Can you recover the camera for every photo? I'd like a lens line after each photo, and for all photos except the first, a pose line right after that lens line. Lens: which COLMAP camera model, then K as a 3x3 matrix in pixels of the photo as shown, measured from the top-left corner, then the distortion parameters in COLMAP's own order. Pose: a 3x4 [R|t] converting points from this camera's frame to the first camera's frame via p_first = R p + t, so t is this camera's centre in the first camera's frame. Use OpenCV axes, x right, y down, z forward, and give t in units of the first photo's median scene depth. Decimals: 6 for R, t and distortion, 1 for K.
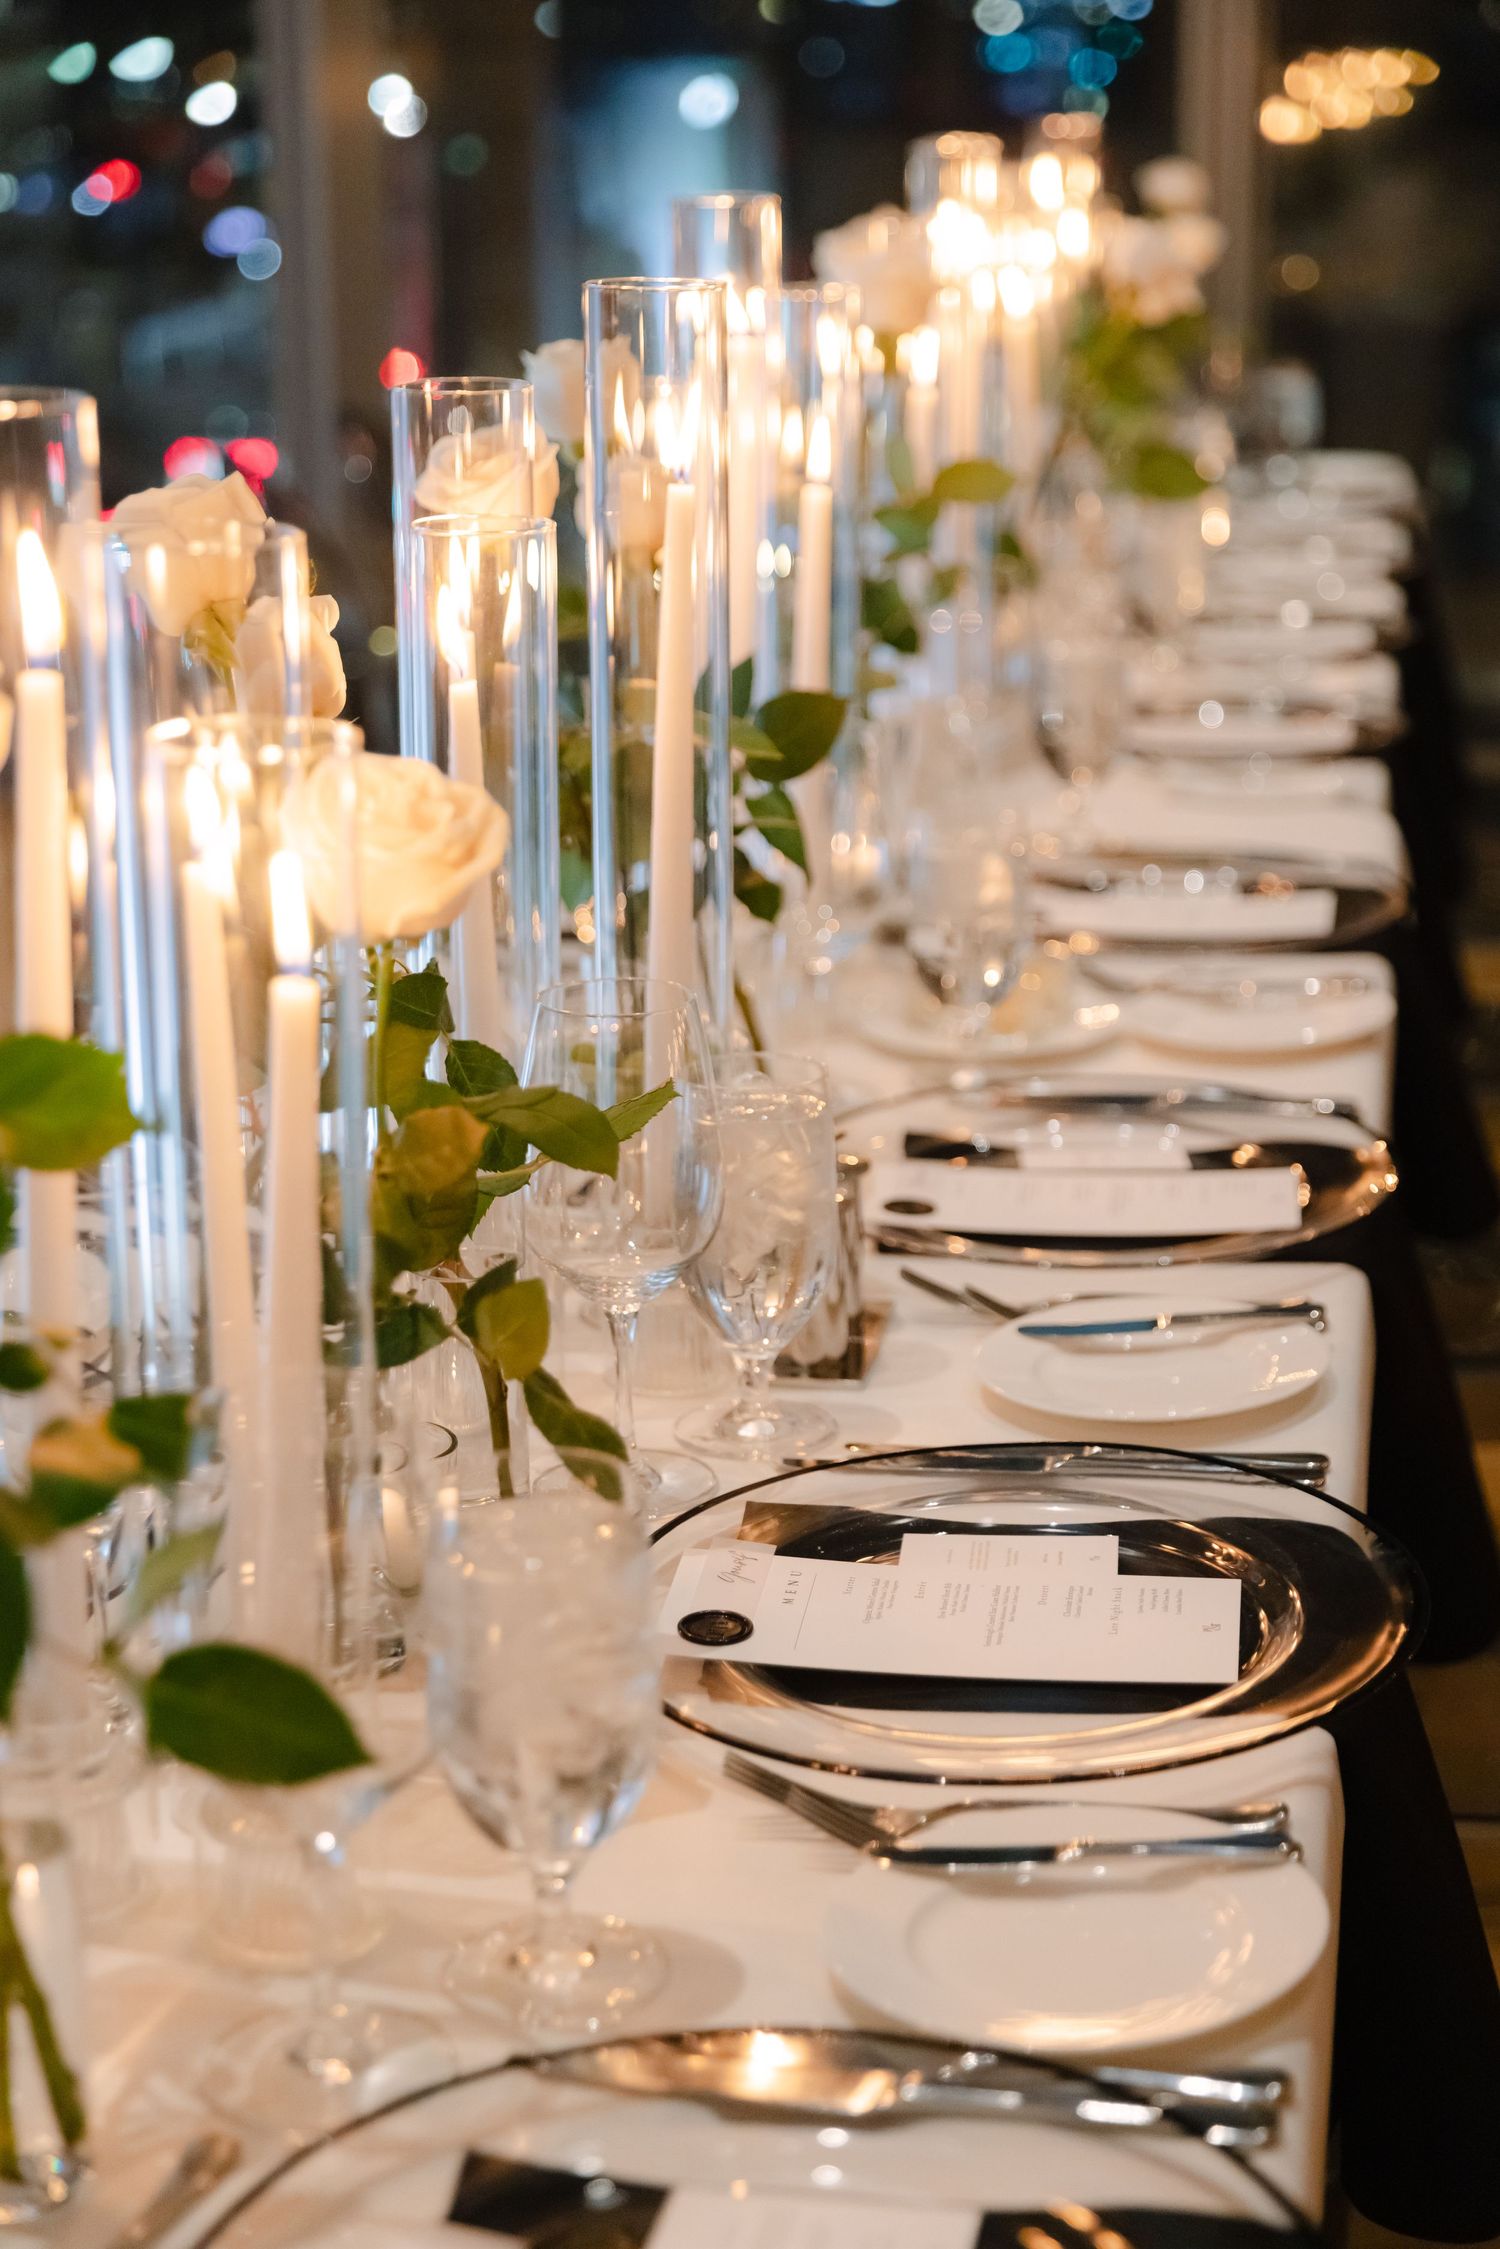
lens RADIAL K [[3884.4, 0, 748.2], [0, 3884.4, 1137.7], [0, 0, 1]] dist [0.042615, 0.000000]
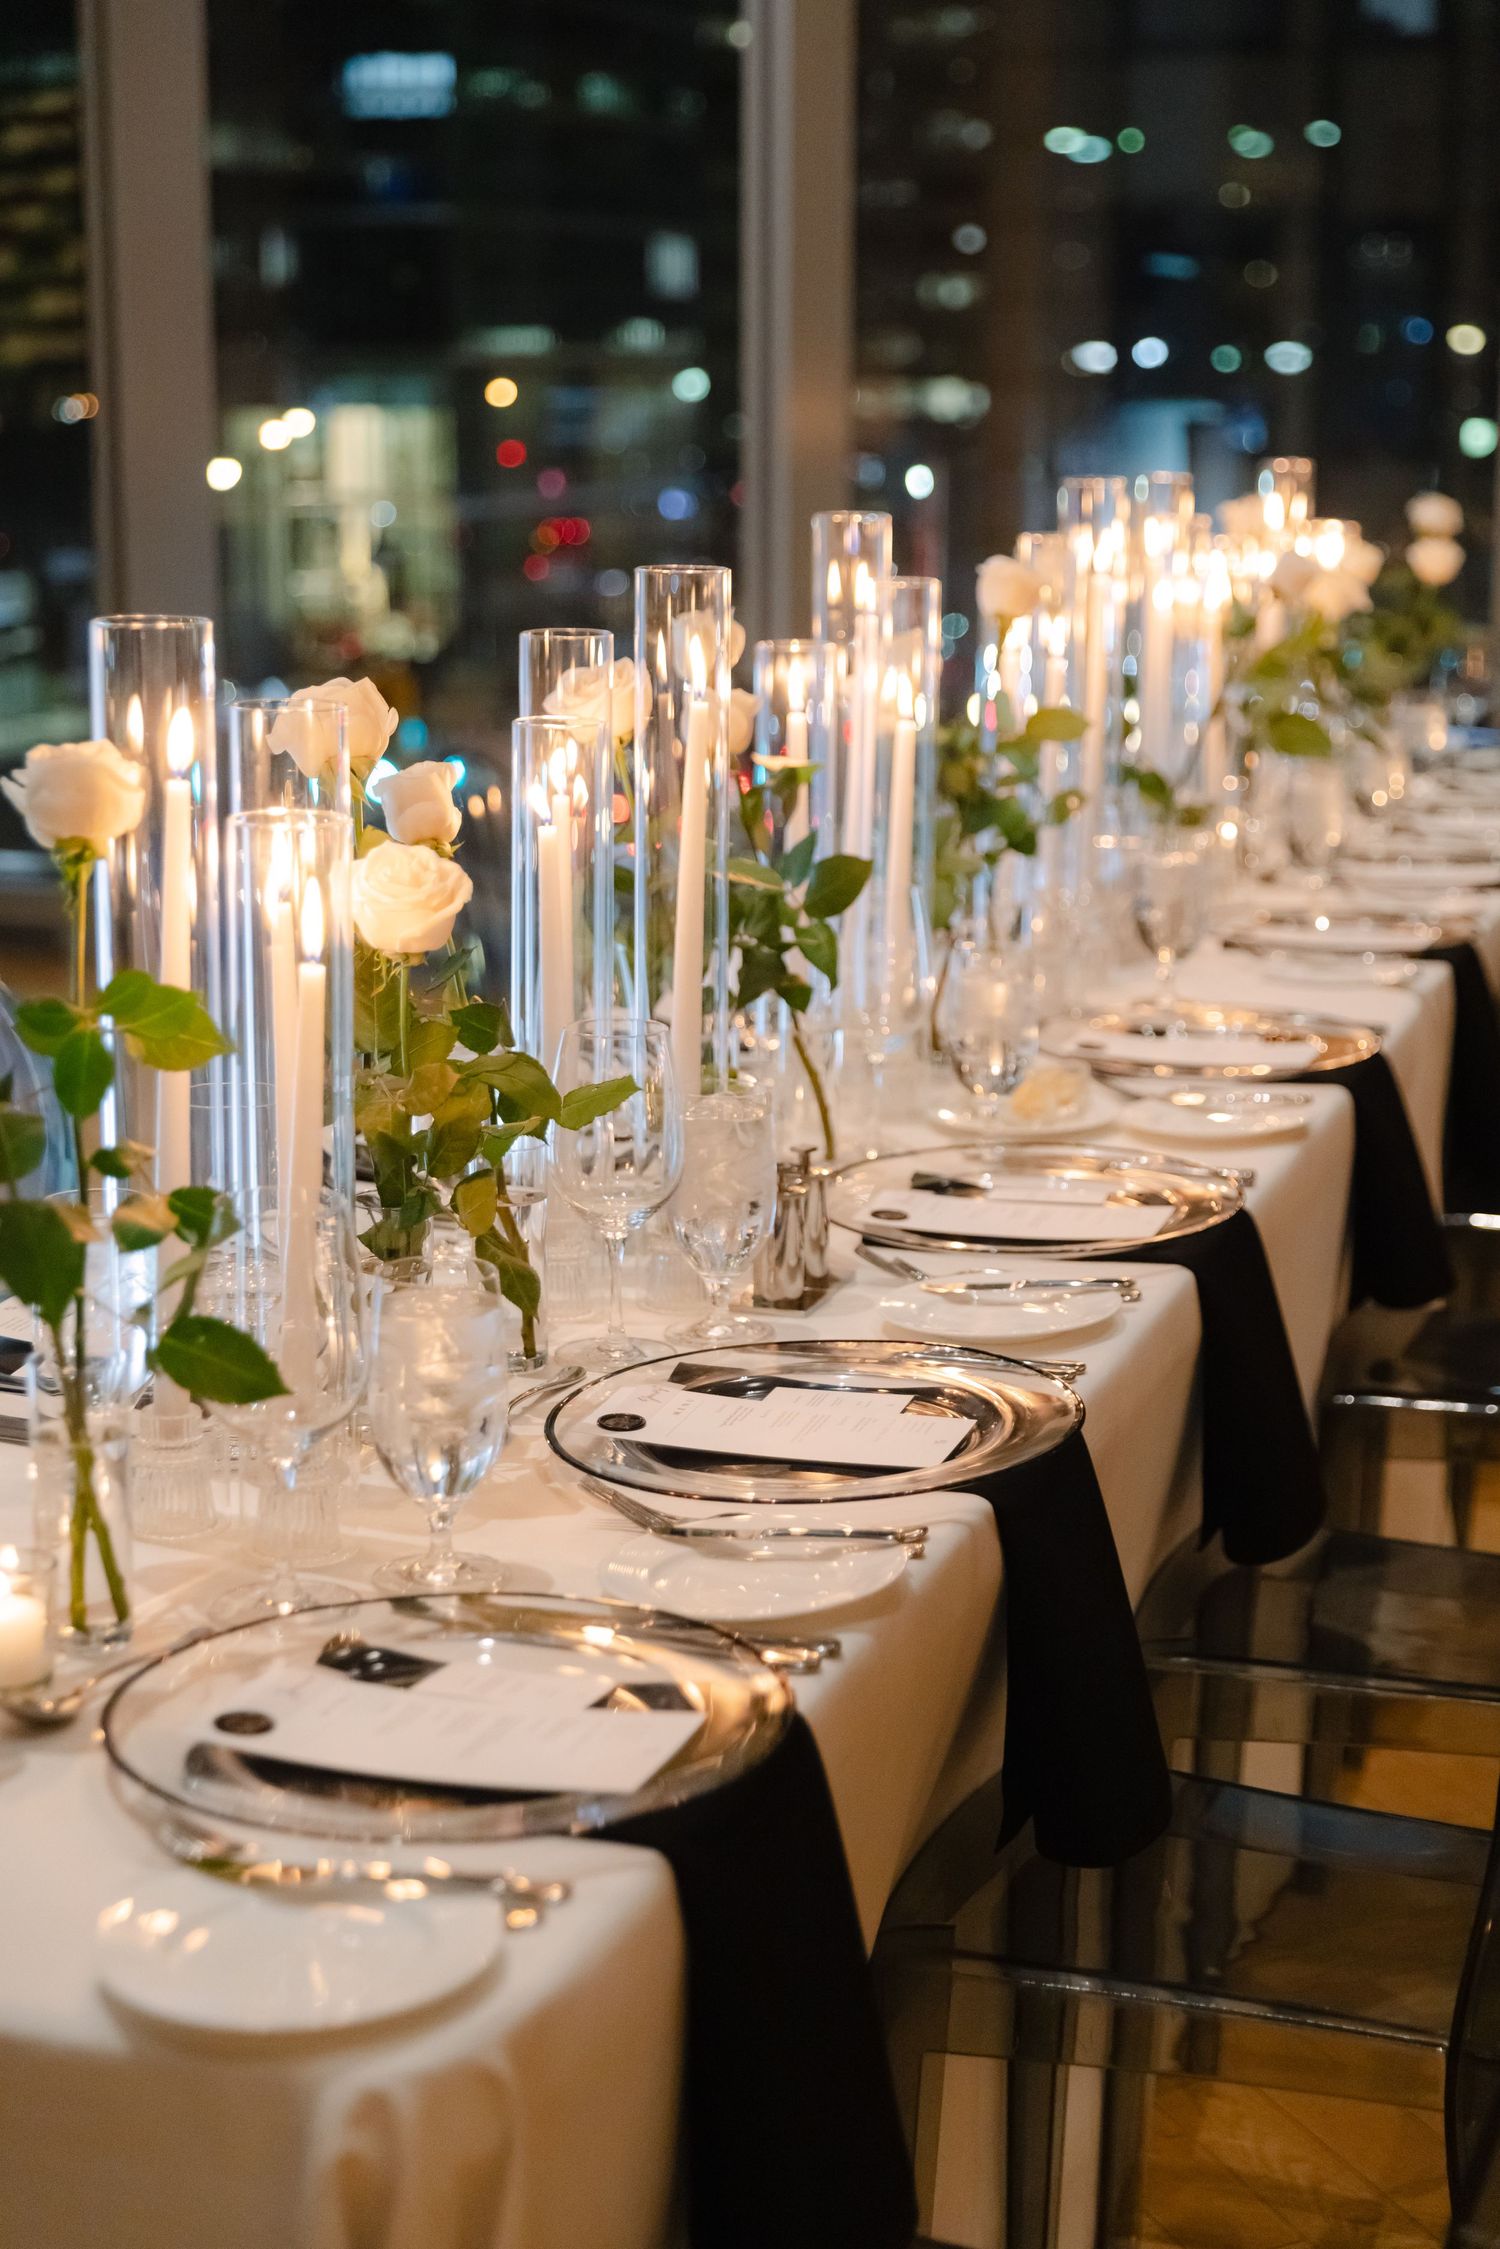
lens RADIAL K [[3527.1, 0, 749.6], [0, 3527.1, 1114.3], [0, 0, 1]] dist [-0.026318, 0.000000]
pose [[0.987227, 0.049415, -0.151465, 0.275320], [-0.059645, 0.996182, -0.063754, 0.099638], [0.147736, 0.071974, 0.986405, -0.432657]]
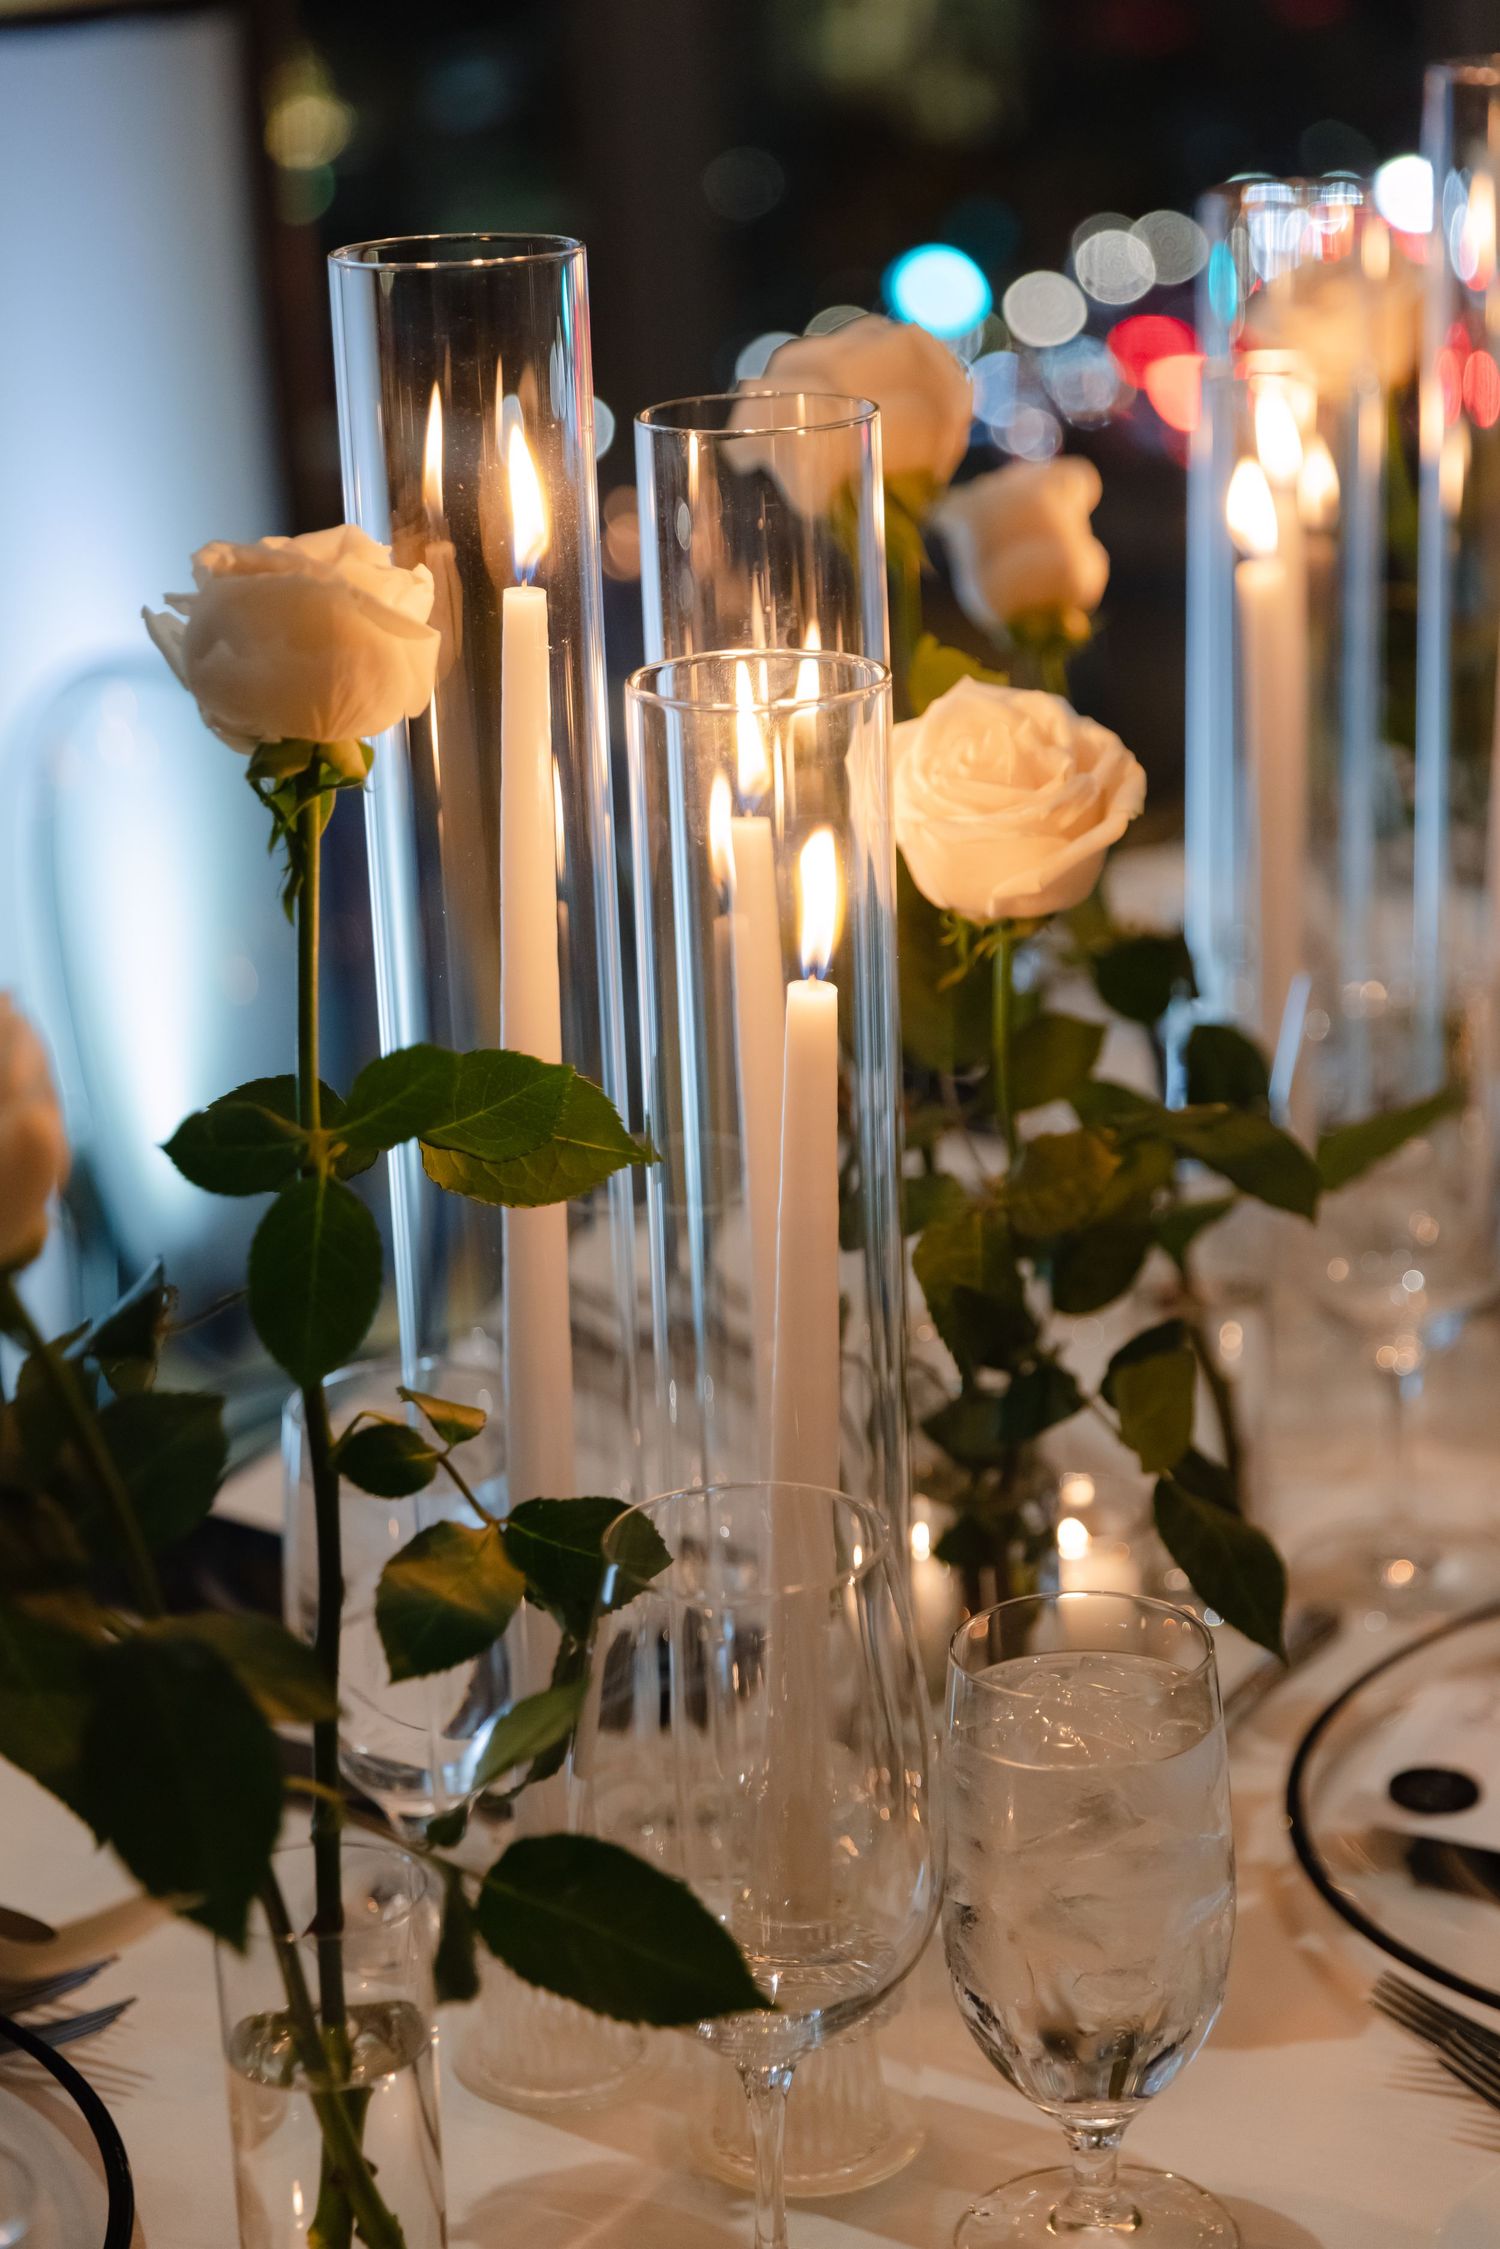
lens RADIAL K [[4346.9, 0, 752.9], [0, 4346.9, 1143.3], [0, 0, 1]] dist [0.019524, 0.000000]
pose [[0.954726, 0.063890, -0.290544, 0.118538], [-0.052353, 0.997507, 0.047317, -0.043876], [0.292843, -0.029964, 0.955691, 0.130008]]
